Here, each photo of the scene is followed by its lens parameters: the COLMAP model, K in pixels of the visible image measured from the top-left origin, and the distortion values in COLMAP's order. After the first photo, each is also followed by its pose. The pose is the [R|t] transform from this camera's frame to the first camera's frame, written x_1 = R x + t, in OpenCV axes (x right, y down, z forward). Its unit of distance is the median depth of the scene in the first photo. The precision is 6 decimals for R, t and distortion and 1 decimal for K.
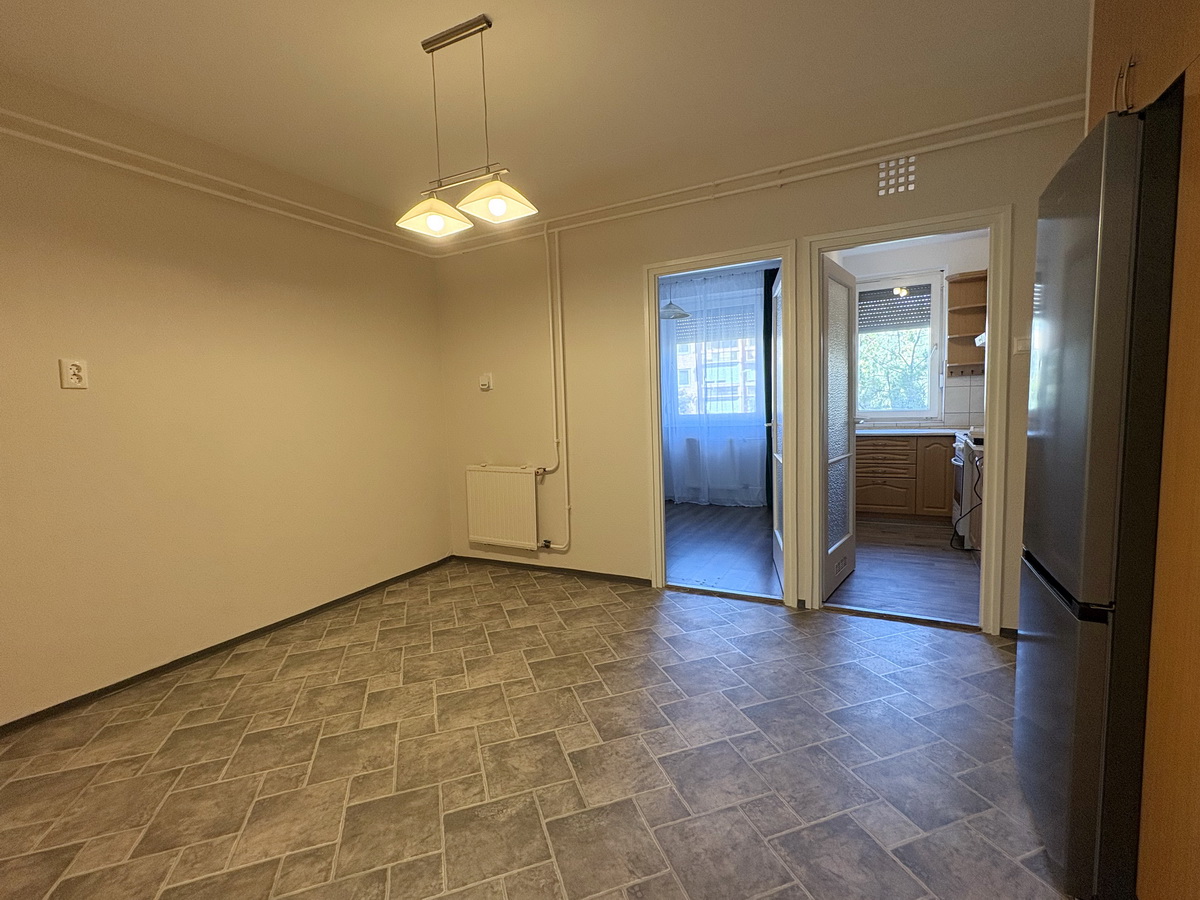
lens RADIAL K [[526.9, 0, 600.0], [0, 526.9, 450.0], [0, 0, 1]] dist [-0.002133, -0.000050]
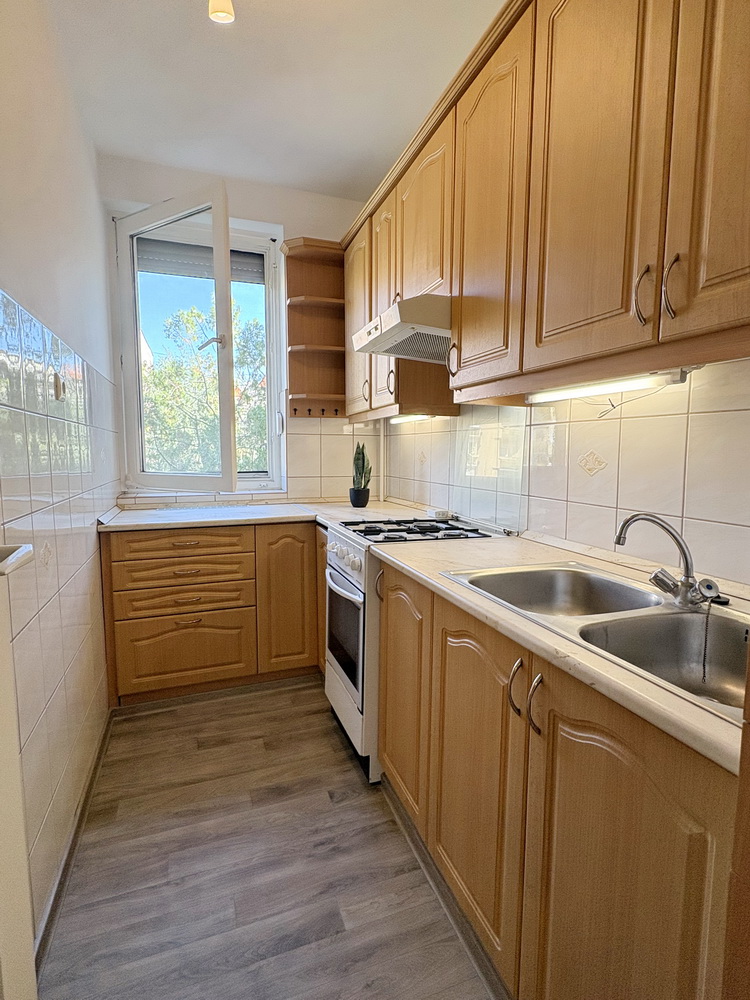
lens RADIAL K [[493.1, 0, 375.0], [0, 493.1, 500.0], [0, 0, 1]] dist [-0.003724, -0.000214]
pose [[0.664119, -0.033990, 0.746854, 0.322975], [0.034102, 0.999303, 0.015155, -0.053057], [-0.746849, 0.015404, 0.664815, 0.594360]]
